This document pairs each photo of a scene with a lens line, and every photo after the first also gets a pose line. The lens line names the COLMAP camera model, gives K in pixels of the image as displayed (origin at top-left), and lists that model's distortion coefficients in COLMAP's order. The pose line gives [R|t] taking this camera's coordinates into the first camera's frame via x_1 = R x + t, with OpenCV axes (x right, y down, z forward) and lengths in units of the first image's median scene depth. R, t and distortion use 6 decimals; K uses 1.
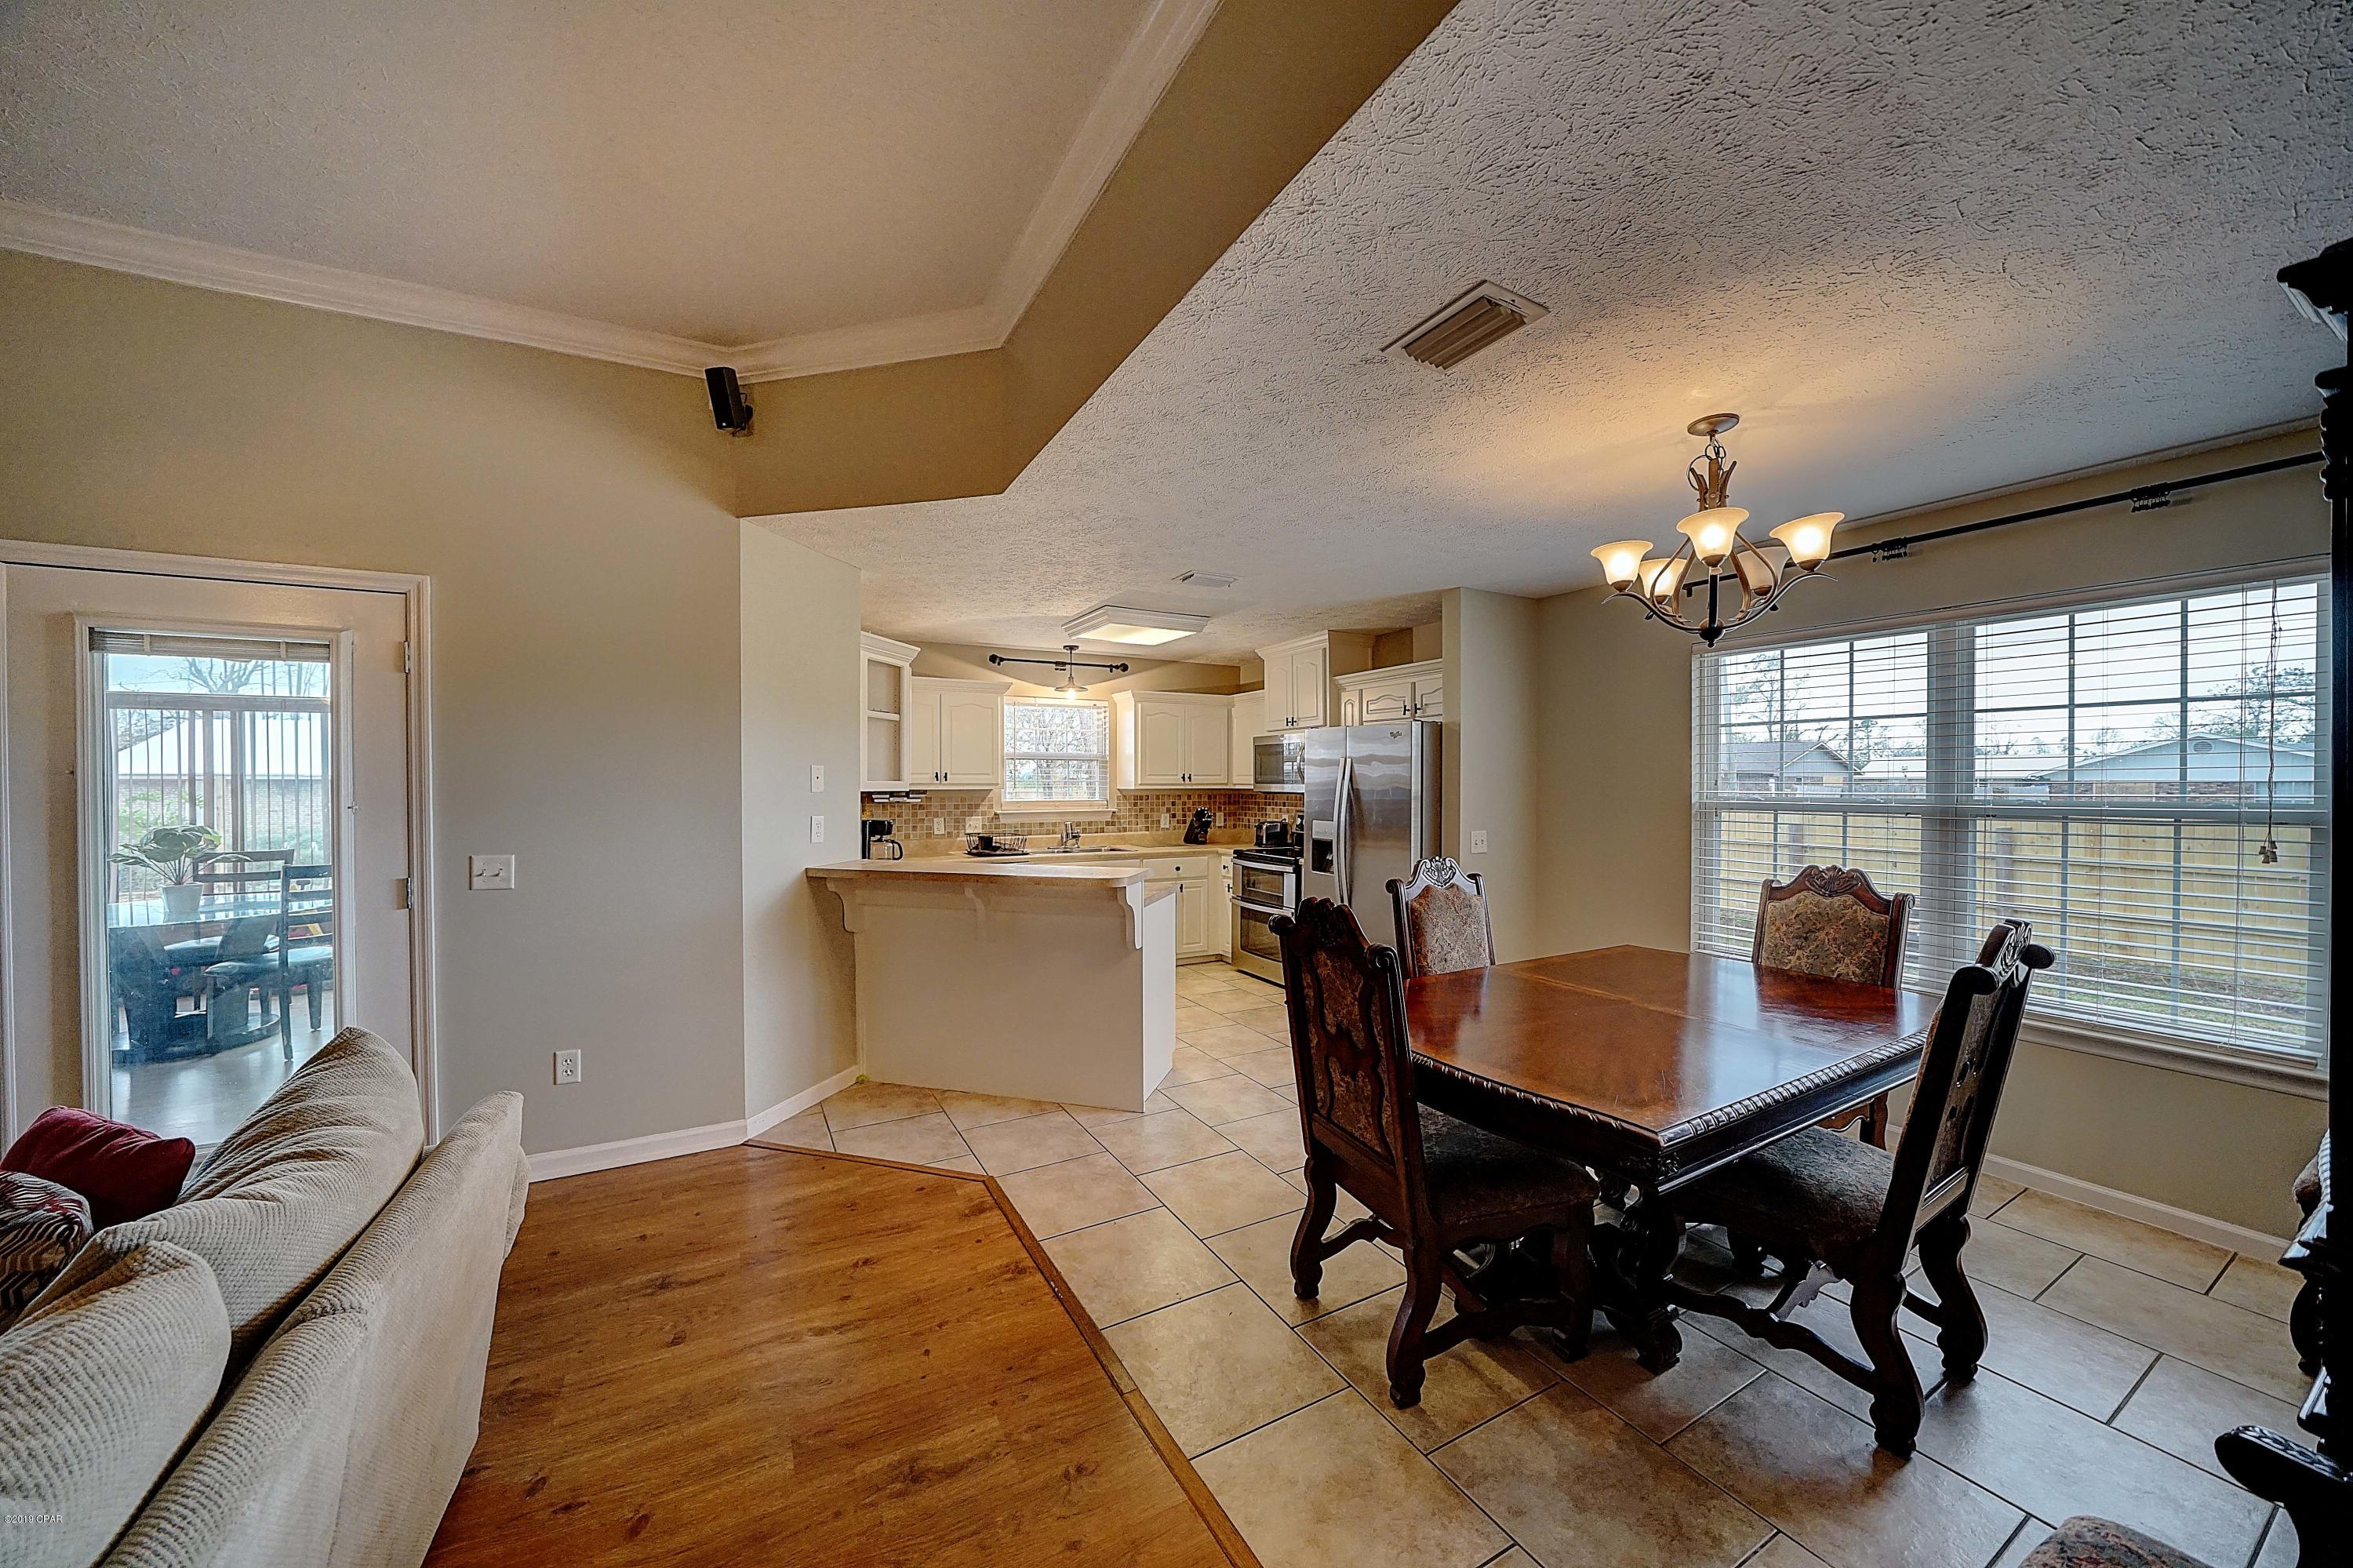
lens RADIAL K [[809.6, 0, 1164.5], [0, 809.6, 793.3], [0, 0, 1]] dist [-0.025491, 0.000138]
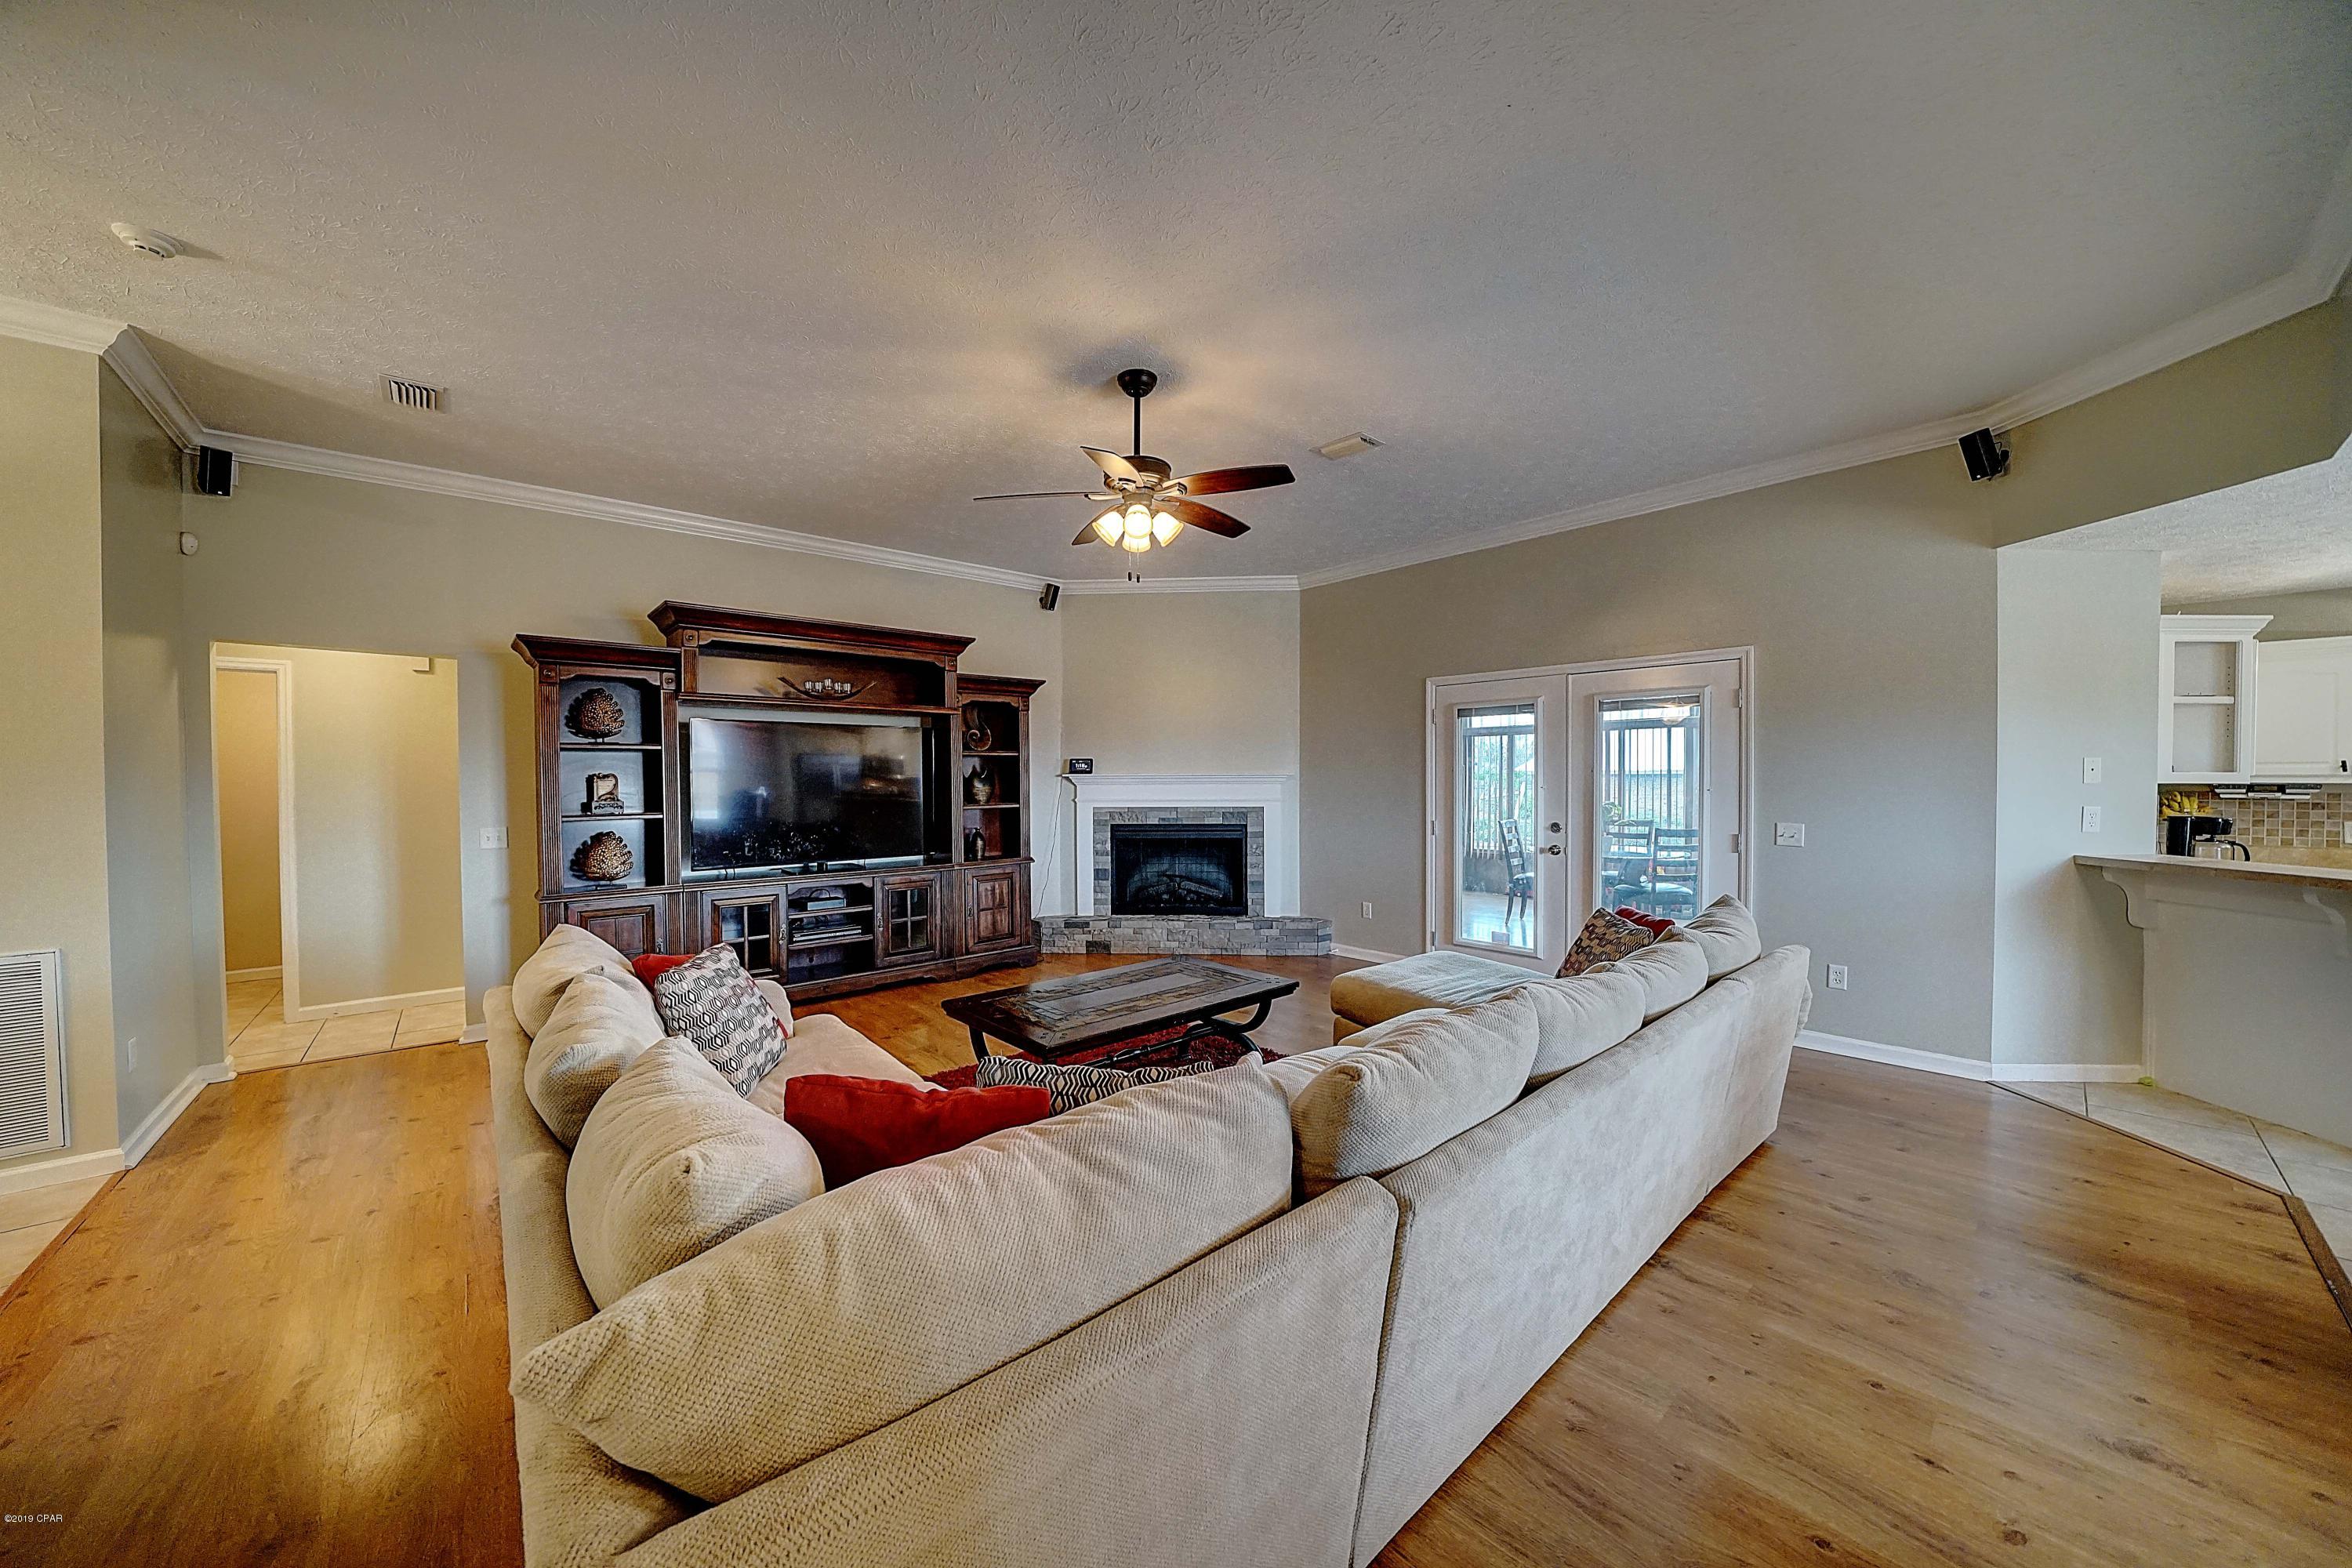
lens RADIAL K [[817.2, 0, 1179.9], [0, 817.2, 789.1], [0, 0, 1]] dist [-0.029631, 0.006095]
pose [[0.231493, 0.013612, -0.972741, 0.204302], [-0.009853, 0.999884, 0.011647, 0.003738], [0.972787, 0.006889, 0.231600, -0.264238]]
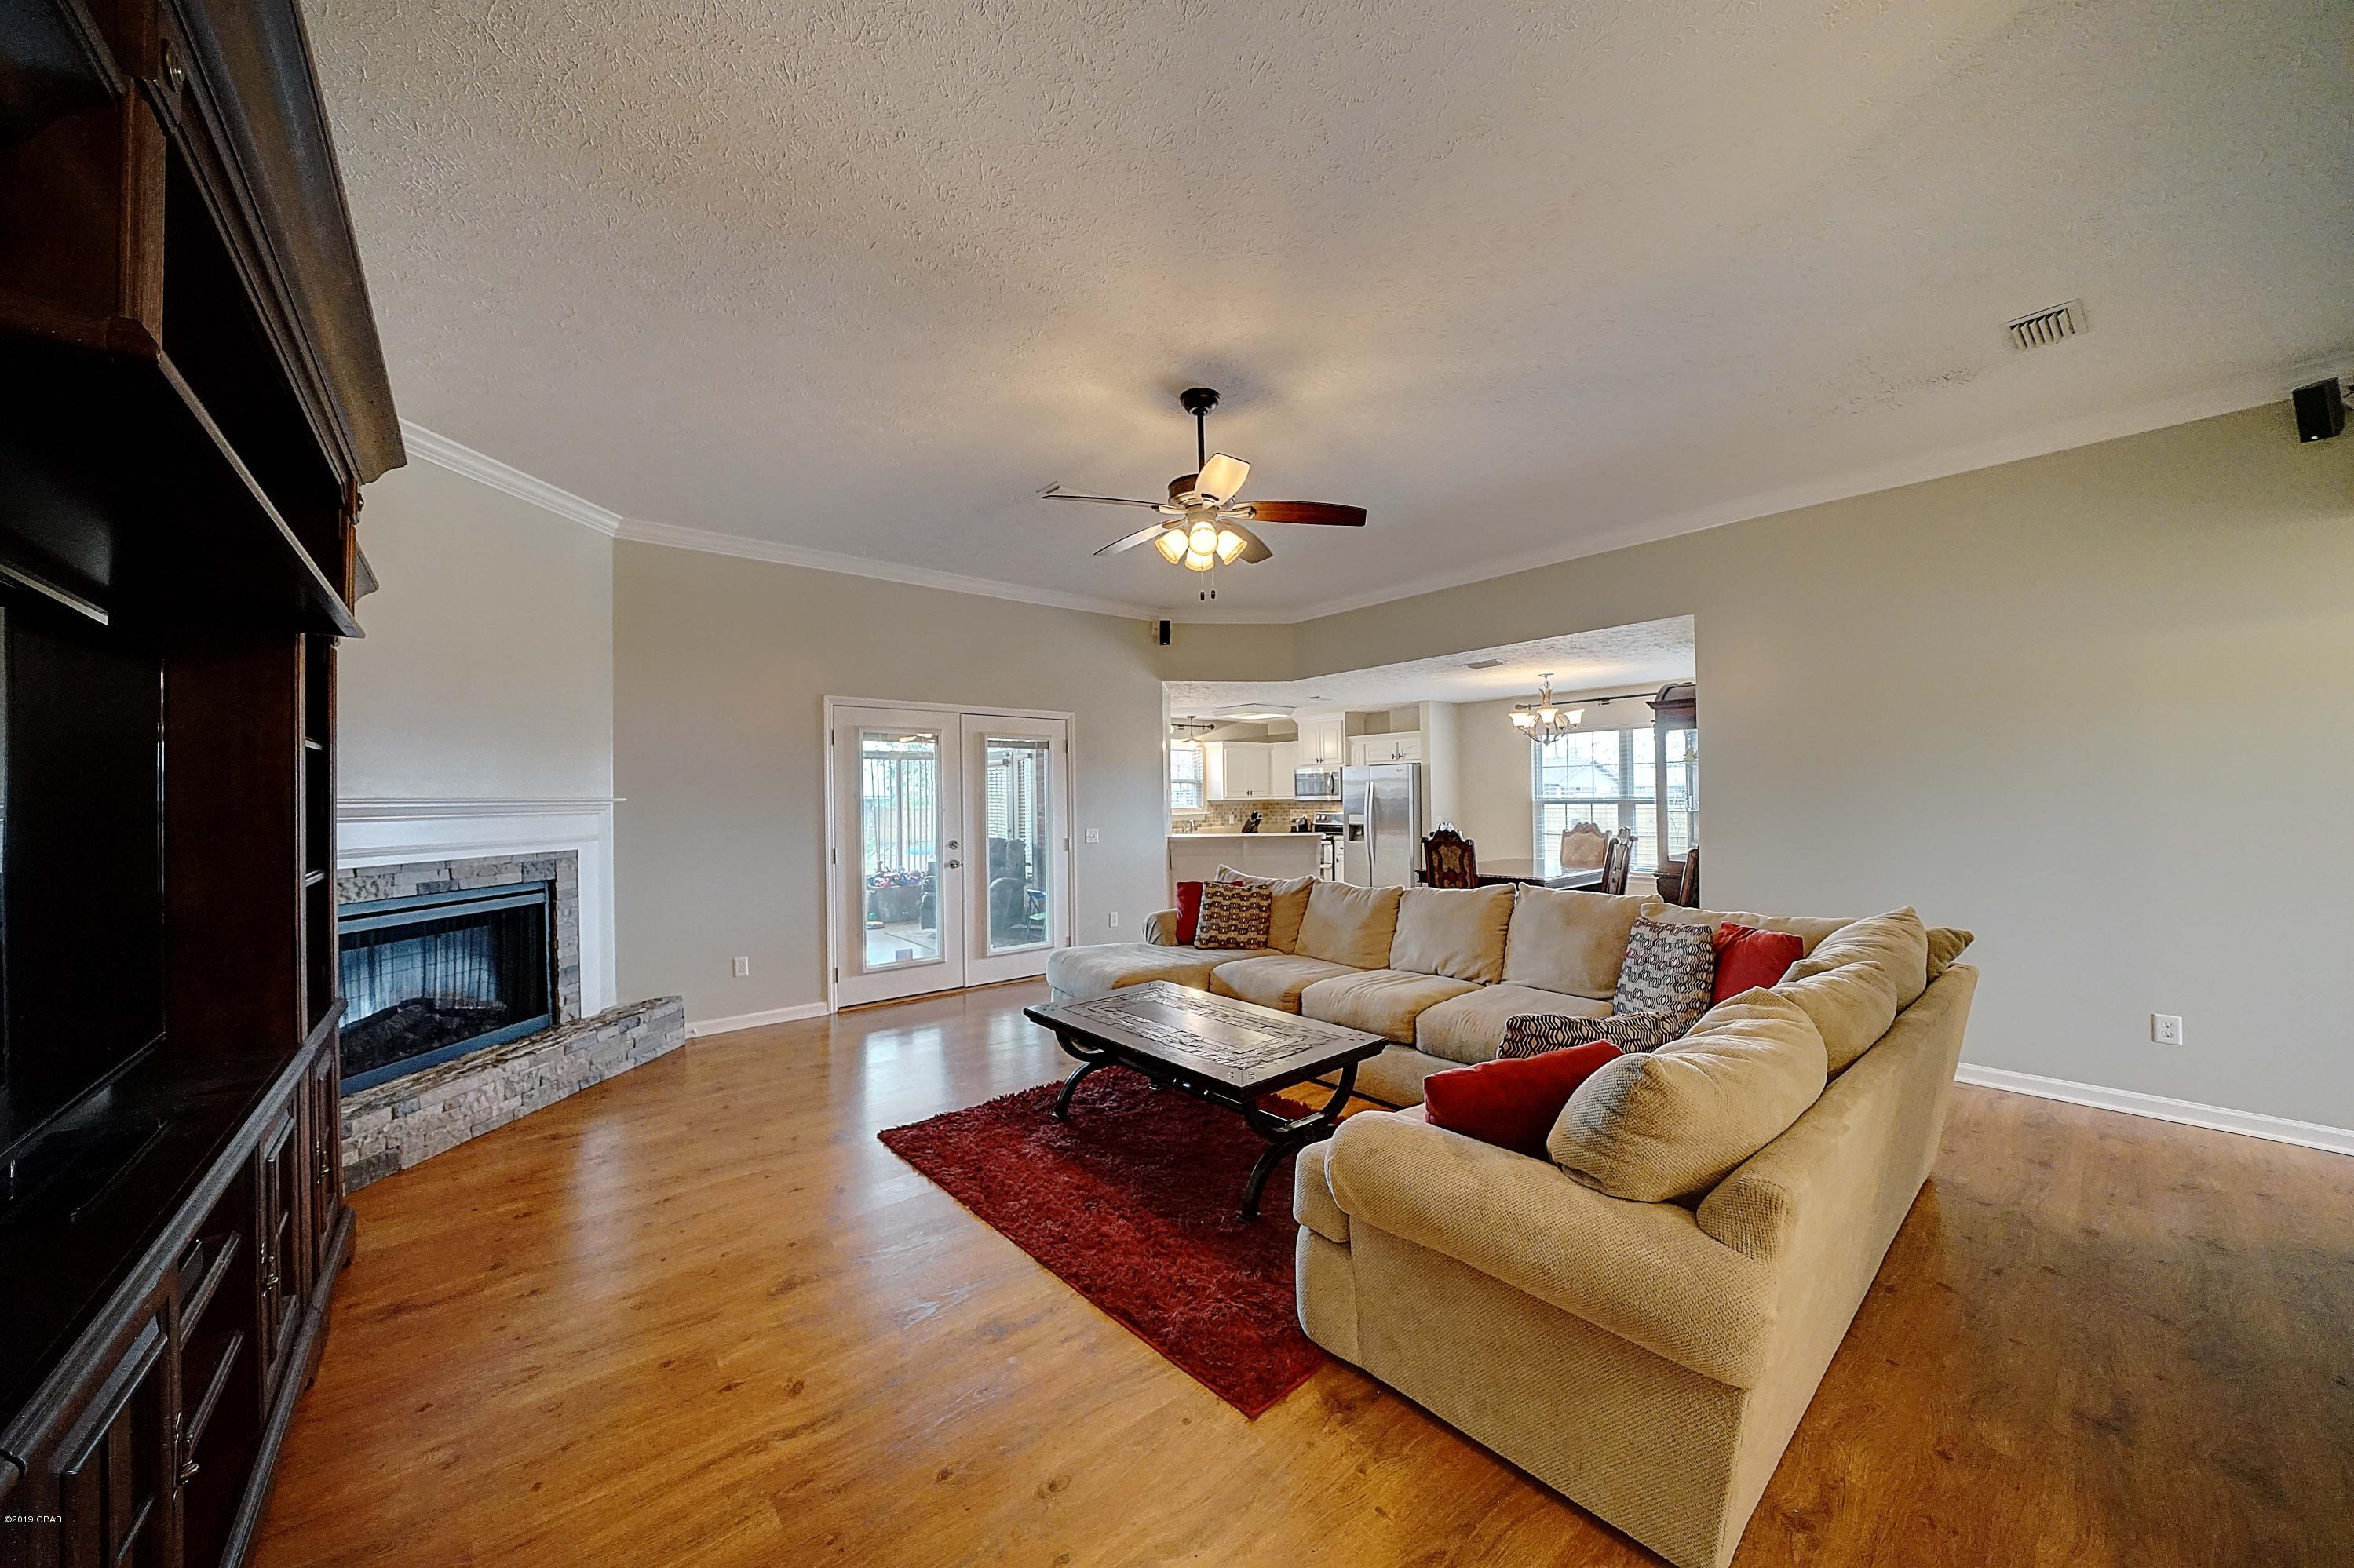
lens RADIAL K [[809.8, 0, 1165.0], [0, 809.8, 793.3], [0, 0, 1]] dist [-0.025491, 0.000138]
pose [[0.980008, -0.012606, 0.198556, -0.615889], [0.016792, 0.999671, -0.019412, 0.013364], [-0.198246, 0.022358, 0.979897, -0.779895]]
